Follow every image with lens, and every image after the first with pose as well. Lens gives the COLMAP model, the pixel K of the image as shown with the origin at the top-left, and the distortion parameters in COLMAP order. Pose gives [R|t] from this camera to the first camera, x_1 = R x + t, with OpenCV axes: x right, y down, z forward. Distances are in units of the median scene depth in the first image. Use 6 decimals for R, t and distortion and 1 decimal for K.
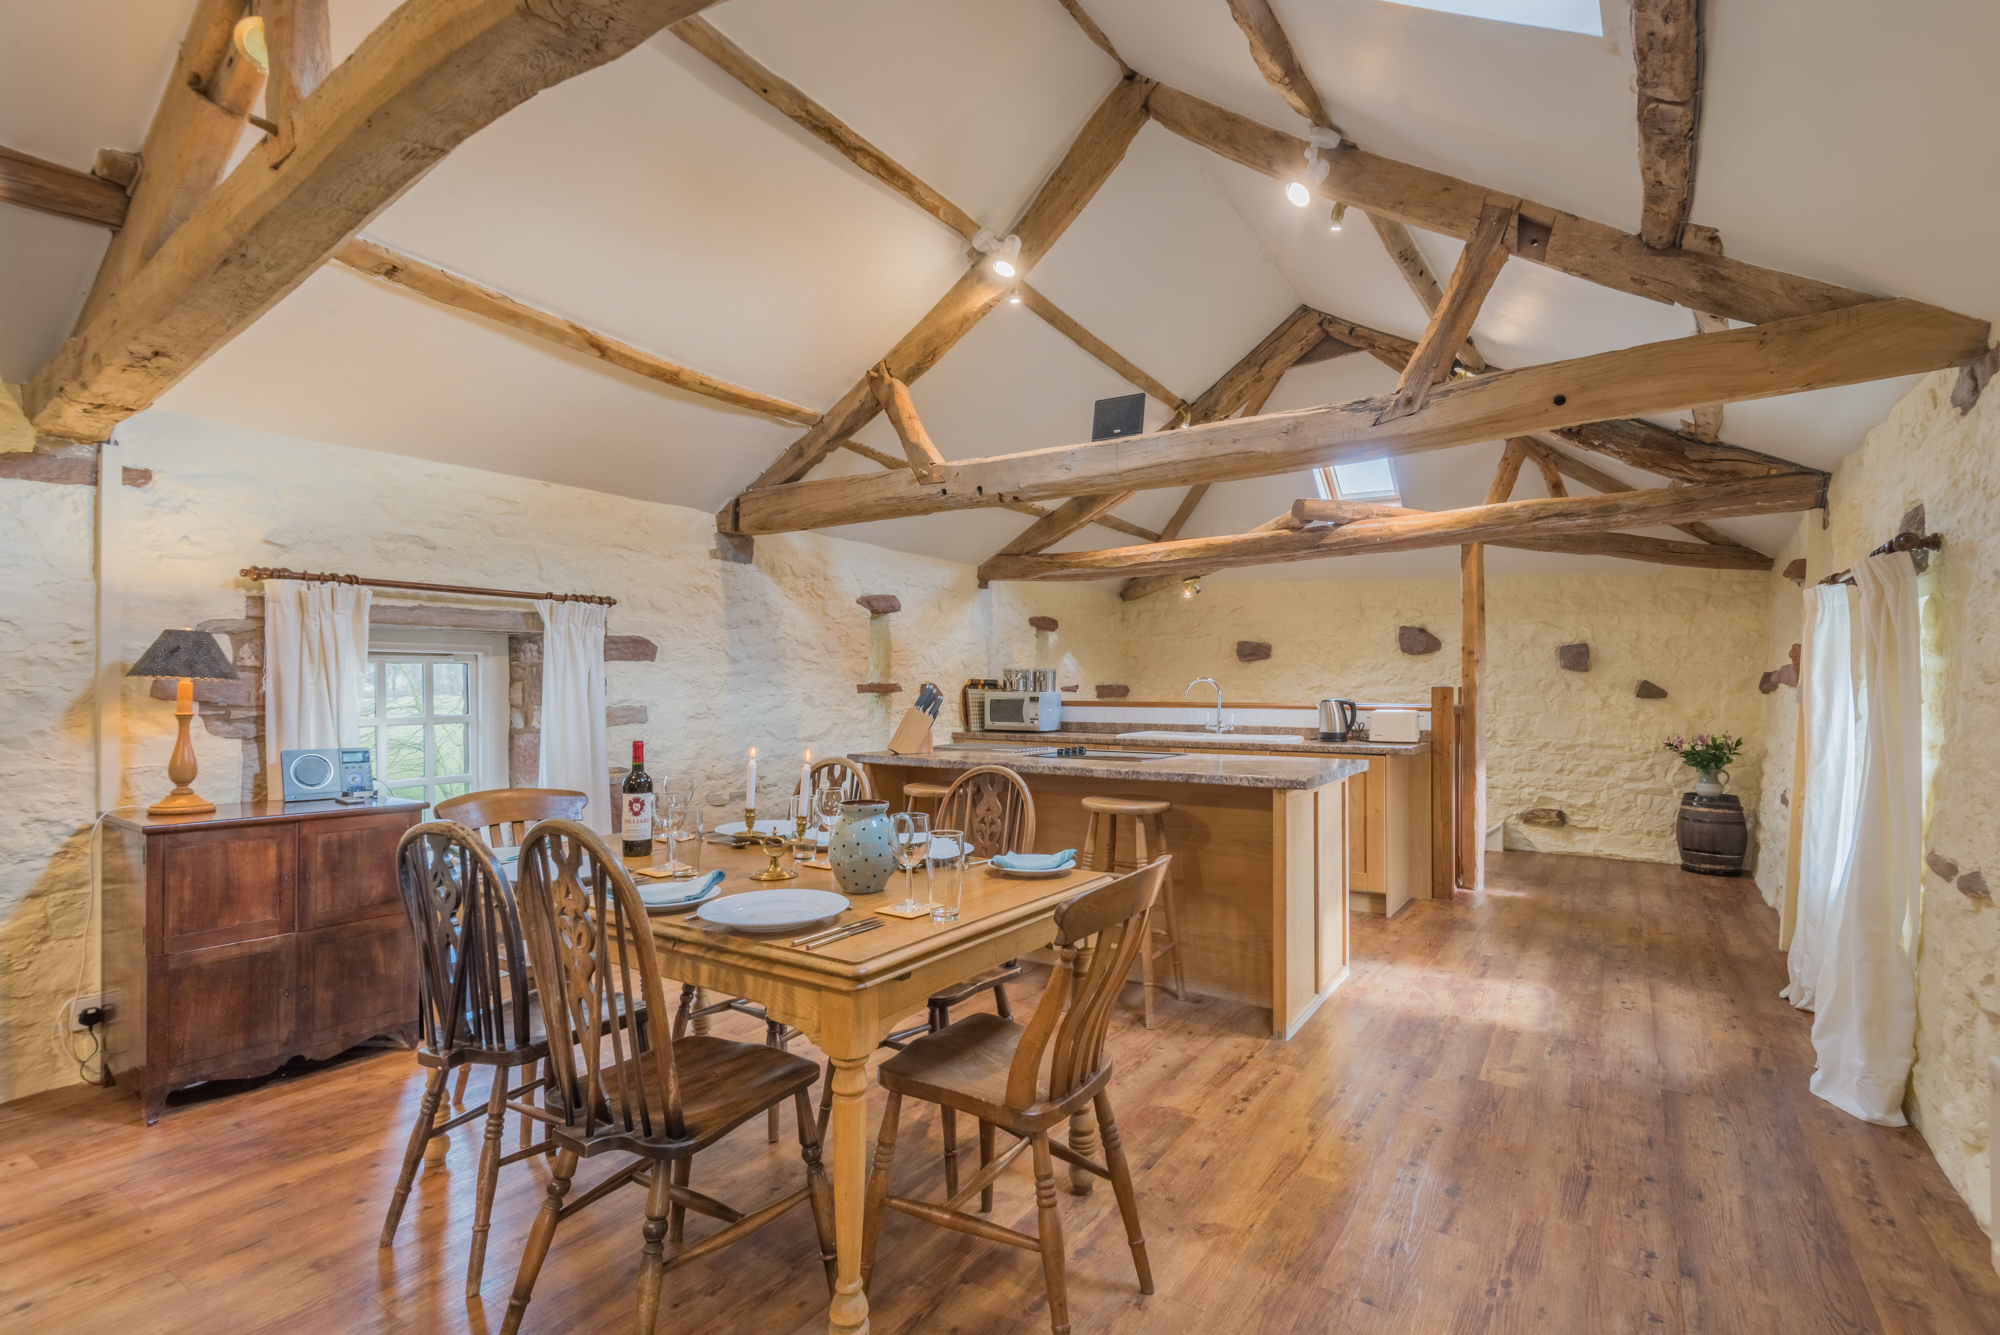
lens RADIAL K [[933.7, 0, 994.5], [0, 933.7, 676.1], [0, 0, 1]] dist [0.001933, -0.000305]
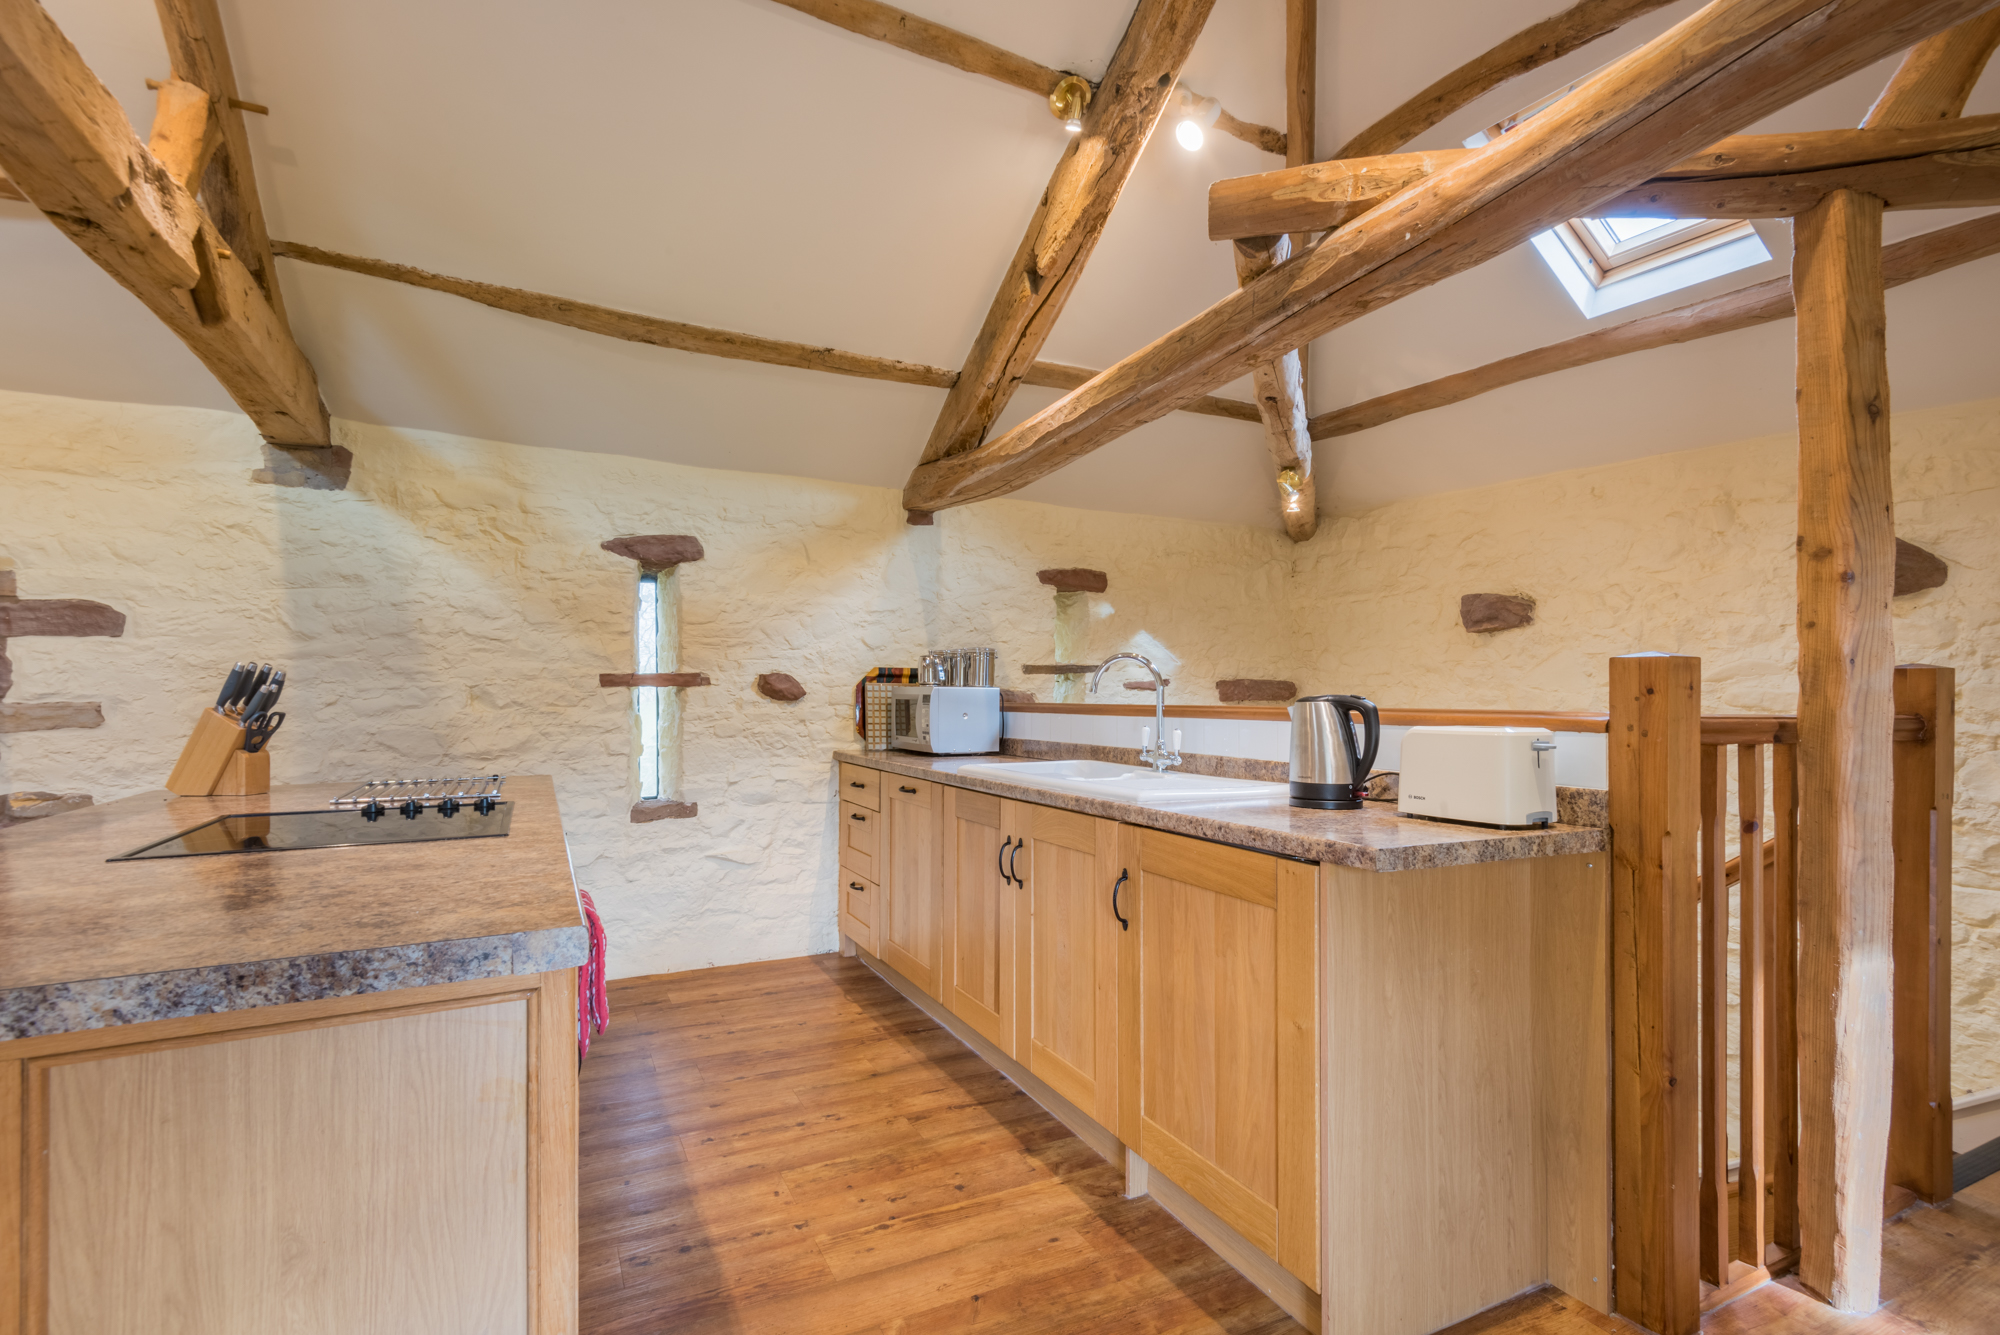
lens RADIAL K [[933.7, 0, 1007.4], [0, 933.7, 687.9], [0, 0, 1]] dist [0.001933, -0.000305]
pose [[0.871316, -0.004504, -0.490701, 0.423335], [0.005577, 0.999984, 0.000725, 0.019809], [0.490690, -0.003368, 0.871328, 0.584435]]
